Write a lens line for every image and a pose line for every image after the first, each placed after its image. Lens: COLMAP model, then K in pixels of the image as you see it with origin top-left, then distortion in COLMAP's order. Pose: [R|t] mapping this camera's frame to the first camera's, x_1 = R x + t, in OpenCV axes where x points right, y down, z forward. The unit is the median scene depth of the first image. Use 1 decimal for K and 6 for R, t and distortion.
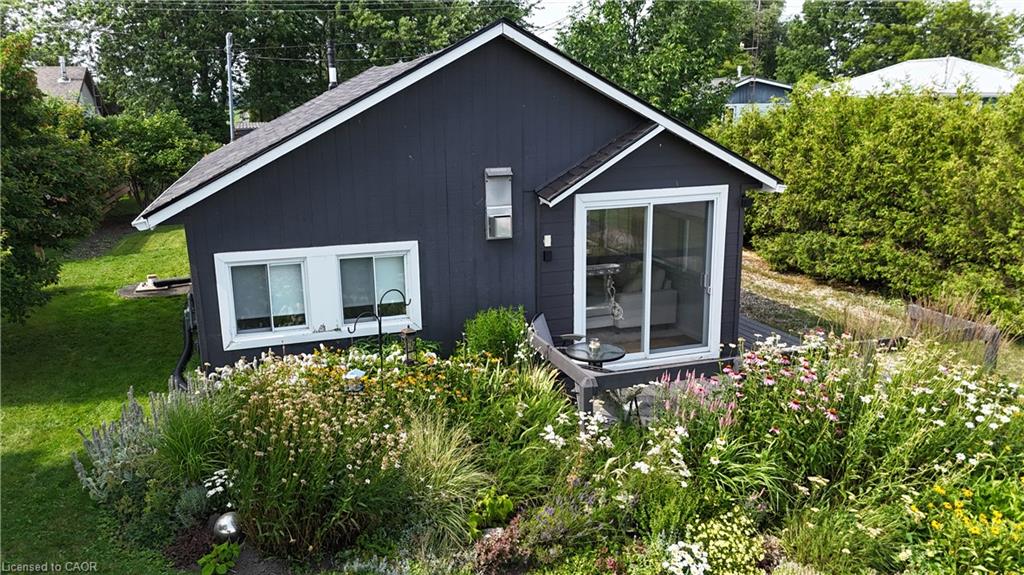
lens RADIAL K [[763.9, 0, 512.0], [0, 763.9, 287.5], [0, 0, 1]] dist [0.051949, -0.004590]
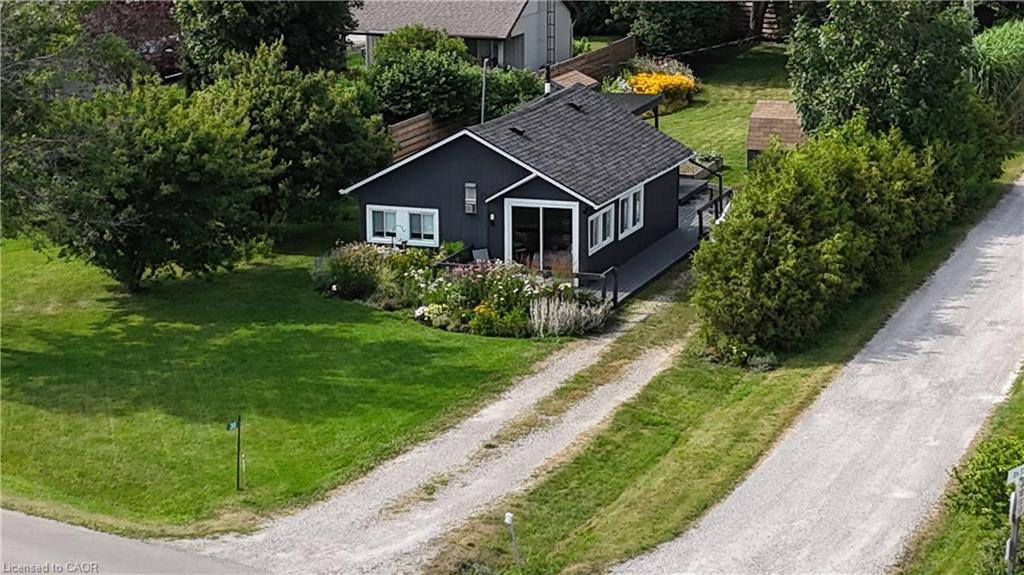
lens RADIAL K [[2286.6, 0, 512.0], [0, 2286.6, 287.5], [0, 0, 1]] dist [0.318683, -0.205937]
pose [[0.780756, 0.147418, -0.607197, 4.489899], [-0.146703, 0.987855, 0.051199, -0.222688], [0.607370, 0.049104, 0.792900, -4.586155]]
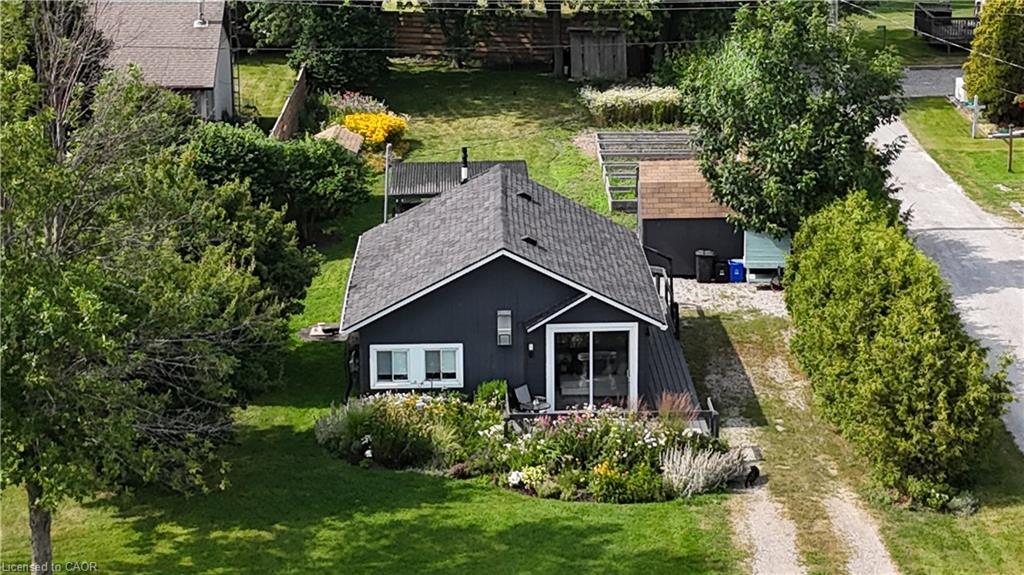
lens RADIAL K [[2286.6, 0, 512.0], [0, 2286.6, 287.5], [0, 0, 1]] dist [0.318683, -0.205937]
pose [[0.955327, 0.080034, -0.284508, 1.727035], [-0.071605, 0.996634, 0.039924, -0.463739], [0.286745, -0.017768, 0.957842, -4.806900]]
